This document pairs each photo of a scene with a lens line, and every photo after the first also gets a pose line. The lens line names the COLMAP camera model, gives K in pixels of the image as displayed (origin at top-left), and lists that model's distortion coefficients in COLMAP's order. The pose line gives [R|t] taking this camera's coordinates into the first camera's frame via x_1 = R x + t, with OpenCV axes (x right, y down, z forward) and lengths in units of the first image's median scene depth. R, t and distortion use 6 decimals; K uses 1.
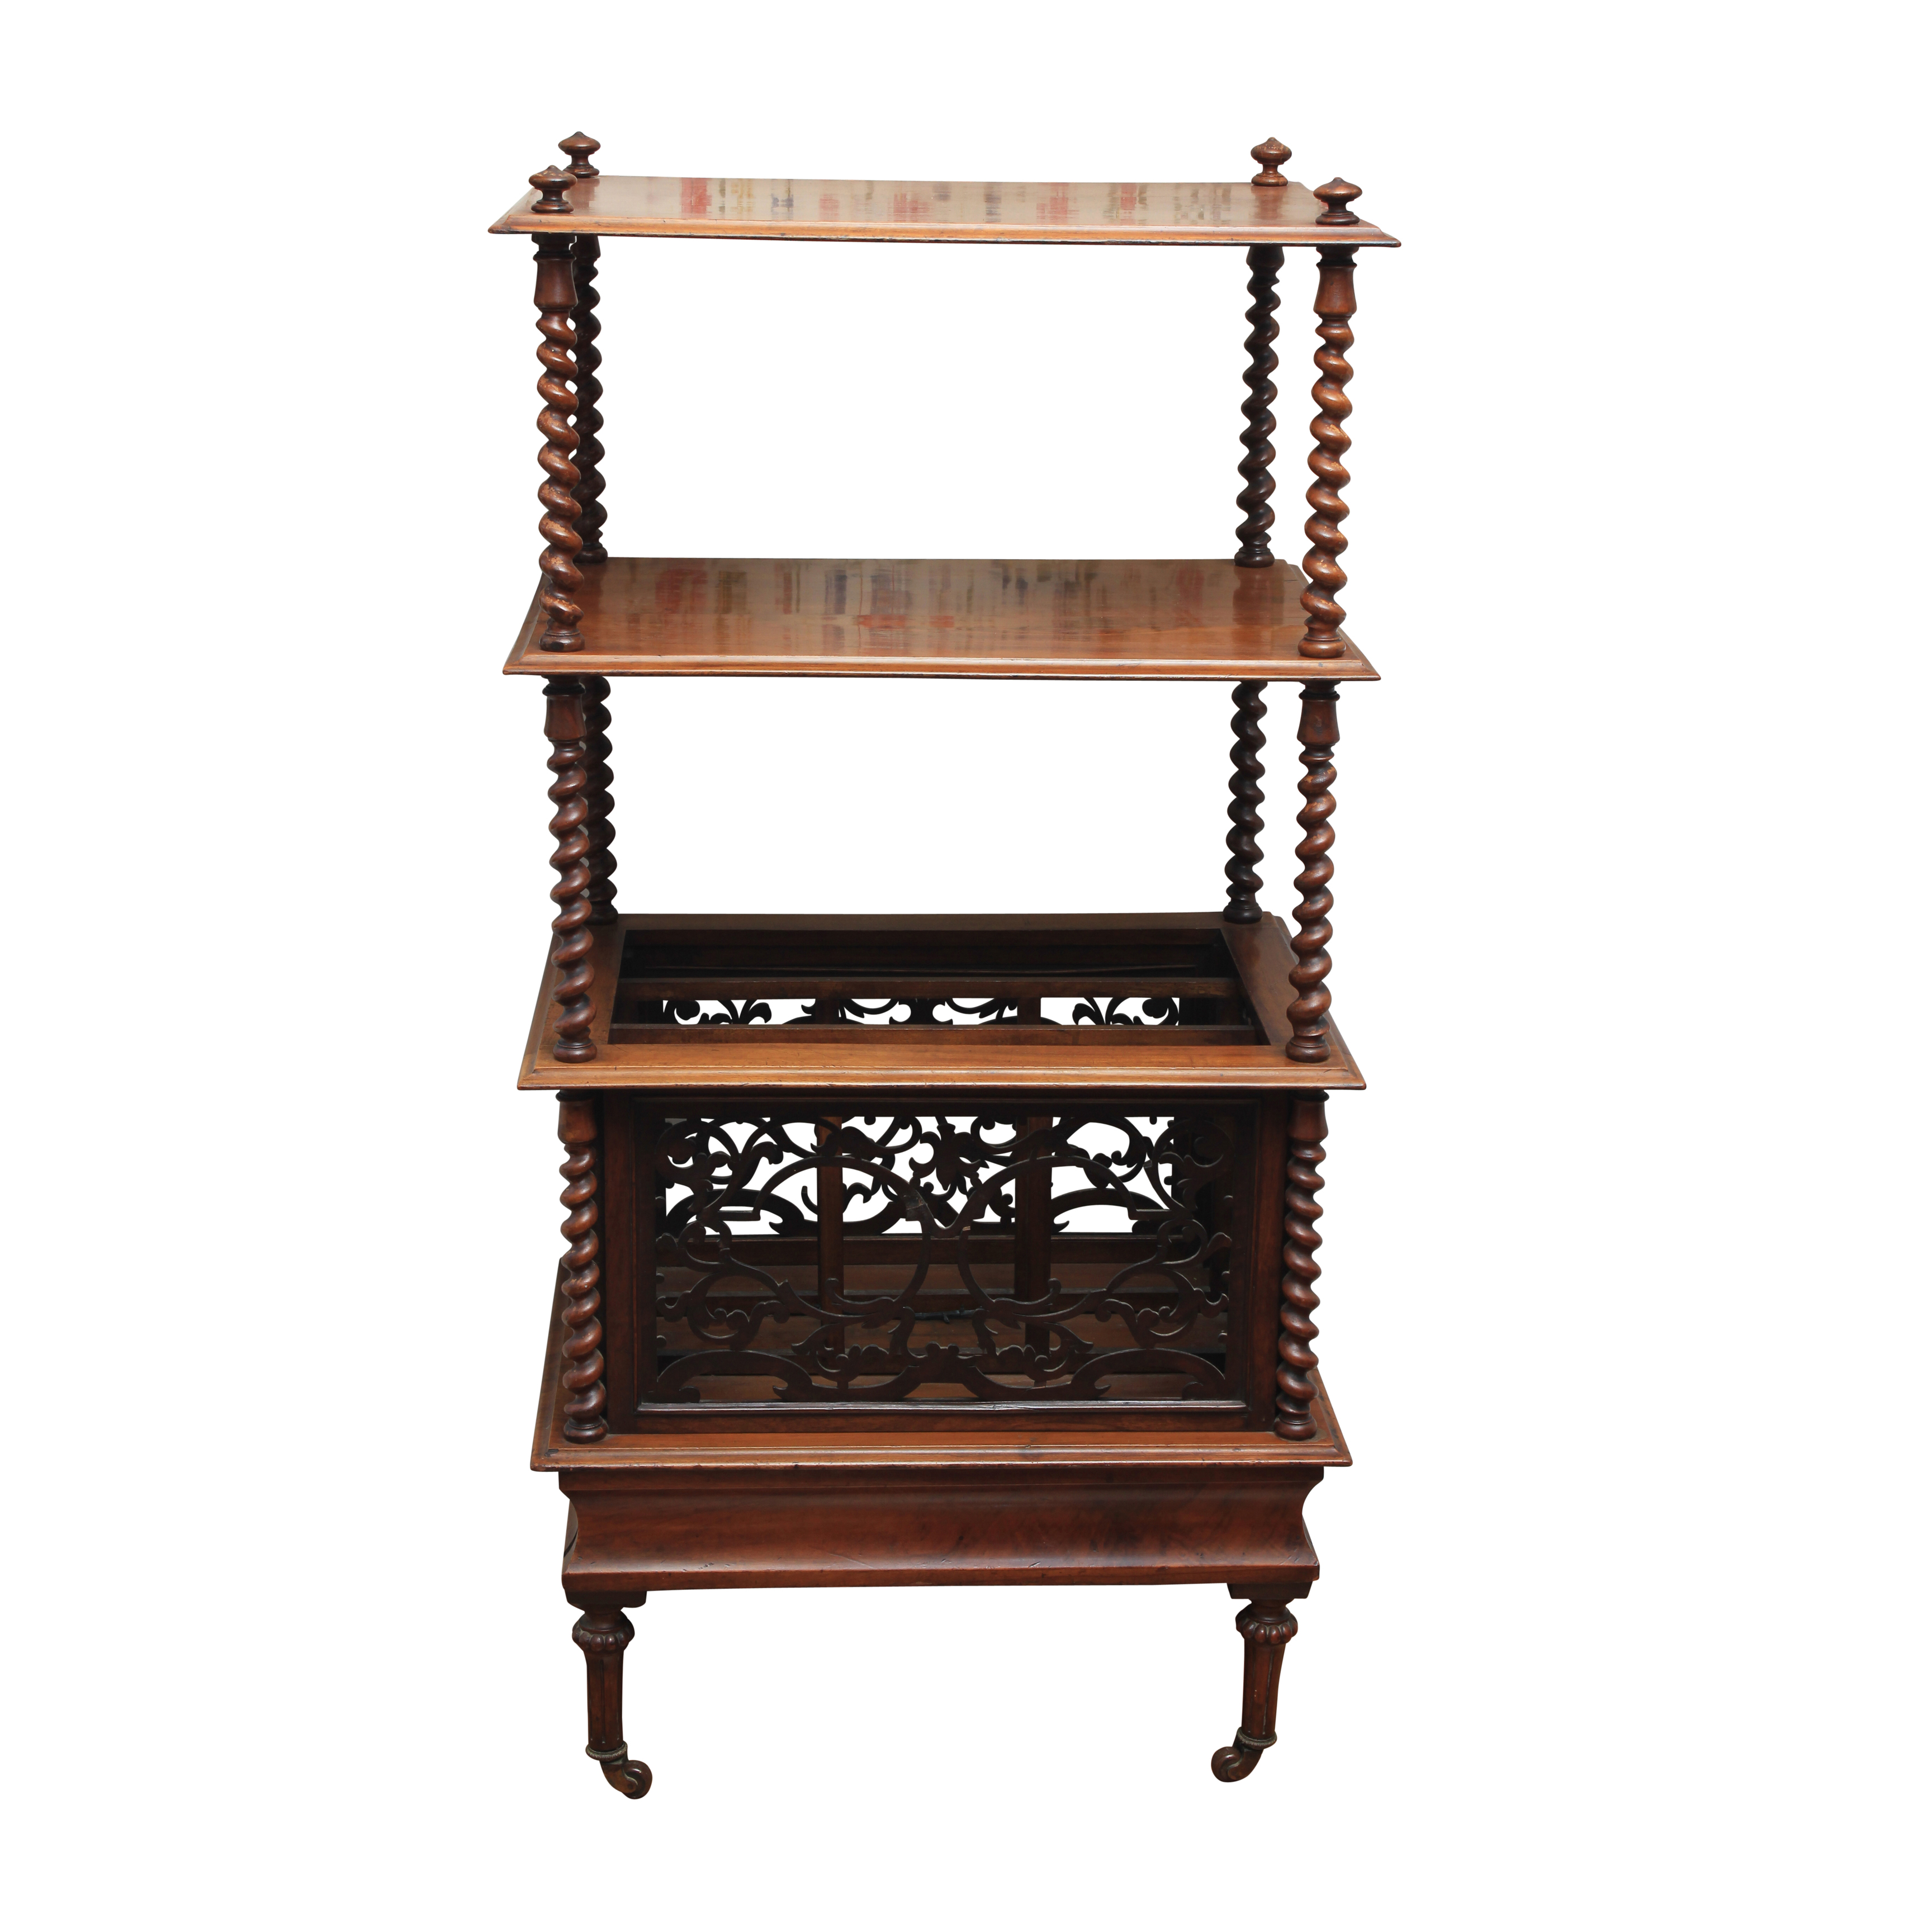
lens RADIAL K [[3434.9, 0, 954.7], [0, 3434.9, 965.7], [0, 0, 1]] dist [0.050794, 0.000000]
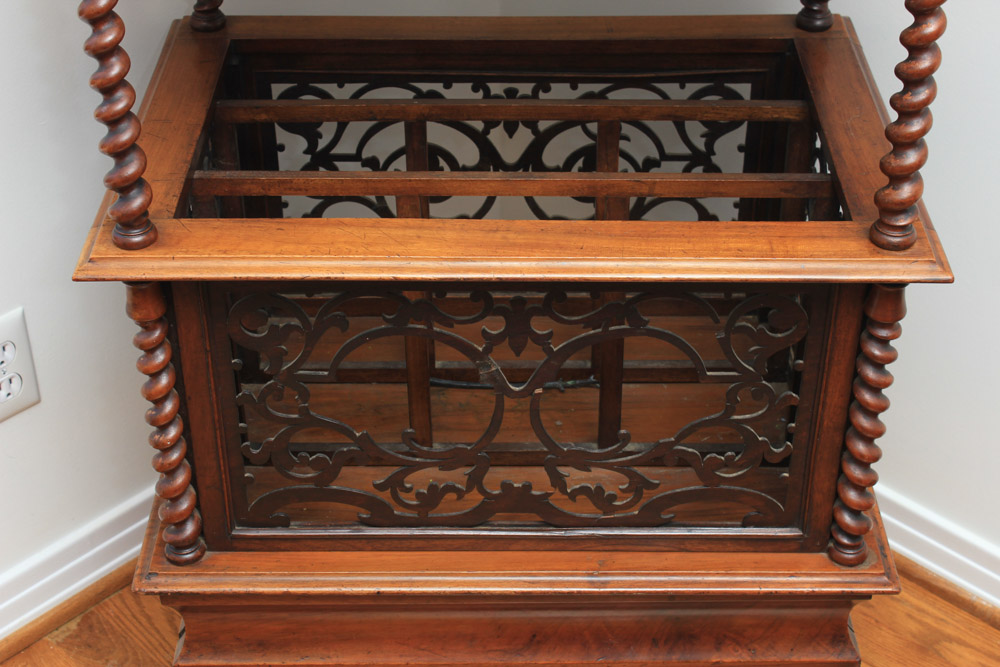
lens RADIAL K [[1684.3, 0, 503.7], [0, 1684.3, 335.1], [0, 0, 1]] dist [0.015935, 0.000000]
pose [[0.998694, 0.016416, -0.048381, 0.016760], [-0.000573, 0.950512, 0.310688, -0.092960], [0.051087, -0.310255, 0.949280, 0.523910]]
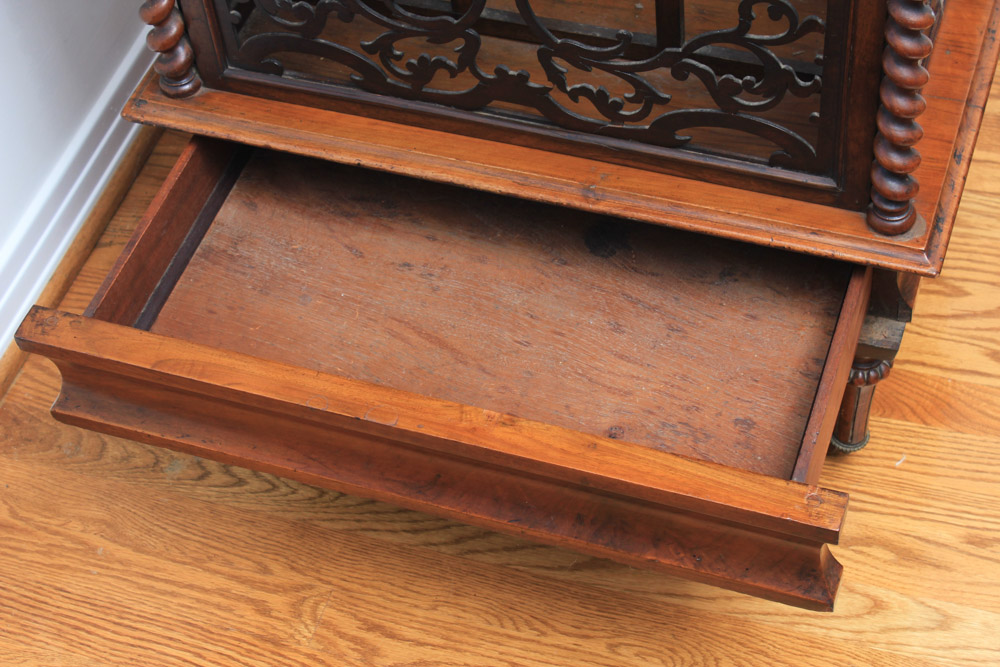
lens RADIAL K [[1854.9, 0, 500.9], [0, 1854.9, 333.5], [0, 0, 1]] dist [0.030716, 0.000000]
pose [[0.919790, 0.231583, -0.316791, 0.167250], [-0.019075, 0.832723, 0.553361, -0.105517], [0.391948, -0.502933, 0.770348, 0.581127]]
